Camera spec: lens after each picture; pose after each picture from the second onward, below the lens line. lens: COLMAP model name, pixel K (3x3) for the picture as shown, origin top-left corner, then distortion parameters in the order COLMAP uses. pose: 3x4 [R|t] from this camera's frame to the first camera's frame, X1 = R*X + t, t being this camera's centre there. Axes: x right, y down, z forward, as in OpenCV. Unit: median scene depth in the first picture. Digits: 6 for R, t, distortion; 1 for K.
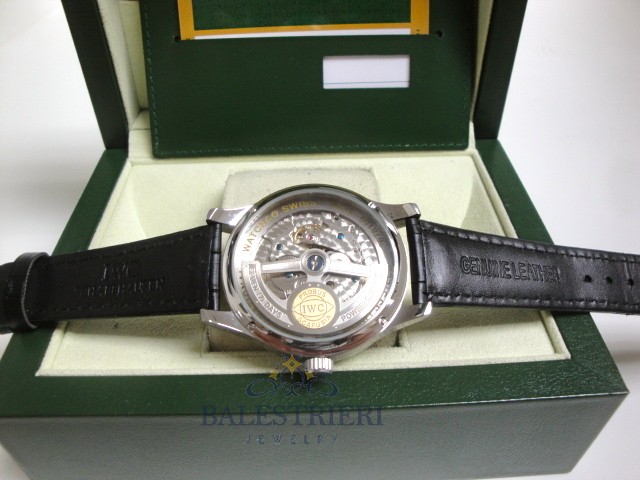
lens RADIAL K [[523.9, 0, 320.0], [0, 523.9, 240.0], [0, 0, 1]] dist [-0.169143, 0.132080]
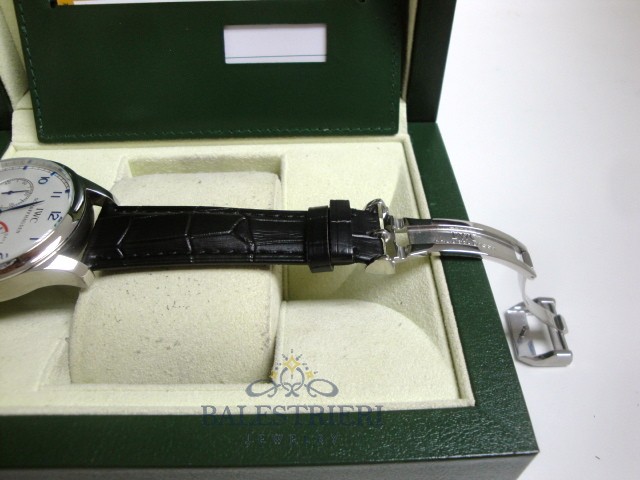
lens RADIAL K [[523.9, 0, 320.0], [0, 523.9, 240.0], [0, 0, 1]] dist [-0.169143, 0.132080]
pose [[0.999873, 0.012688, 0.009616, 0.159008], [-0.013282, 0.997836, 0.064393, -0.056955], [-0.008778, -0.064513, 0.997878, 0.130162]]
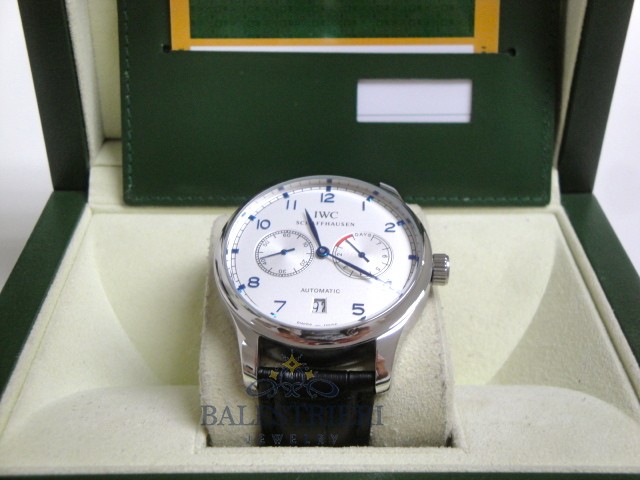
lens RADIAL K [[843.2, 0, 329.6], [0, 843.2, 240.6], [0, 0, 1]] dist [0.040370, 0.098622]
pose [[0.999603, 0.028151, -0.001528, -0.026840], [-0.028050, 0.987637, -0.154229, 0.073128], [-0.002833, 0.154210, 0.988034, -0.201251]]
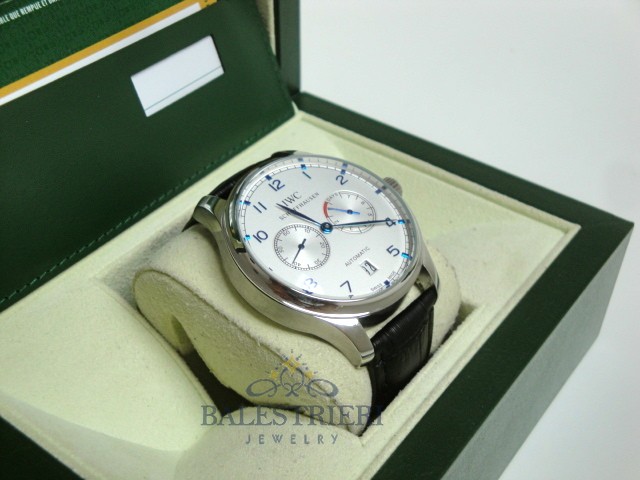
lens RADIAL K [[843.2, 0, 329.6], [0, 843.2, 240.6], [0, 0, 1]] dist [0.040370, 0.098622]
pose [[0.616466, -0.485267, 0.620069, -0.660944], [0.507791, 0.846880, 0.157929, -0.201467], [-0.601762, 0.217508, 0.768487, -0.041840]]
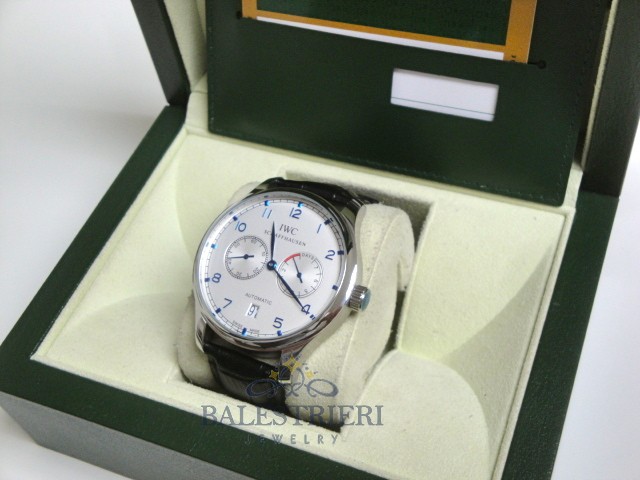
lens RADIAL K [[829.9, 0, 320.0], [0, 829.9, 240.0], [0, 0, 1]] dist [0.020821, 0.042291]
pose [[0.909722, 0.258964, -0.324567, 0.395679], [-0.182170, 0.951356, 0.248466, -0.394457], [0.373123, -0.166908, 0.912645, -0.308131]]
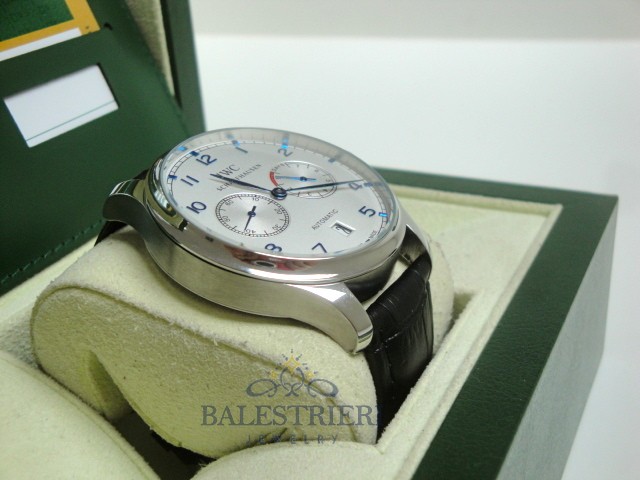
lens RADIAL K [[843.2, 0, 329.6], [0, 843.2, 240.6], [0, 0, 1]] dist [0.040370, 0.098622]
pose [[0.455582, -0.396258, 0.797135, -0.654075], [0.633963, 0.773052, 0.021961, -0.012259], [-0.624929, 0.495349, 0.603402, 0.246403]]
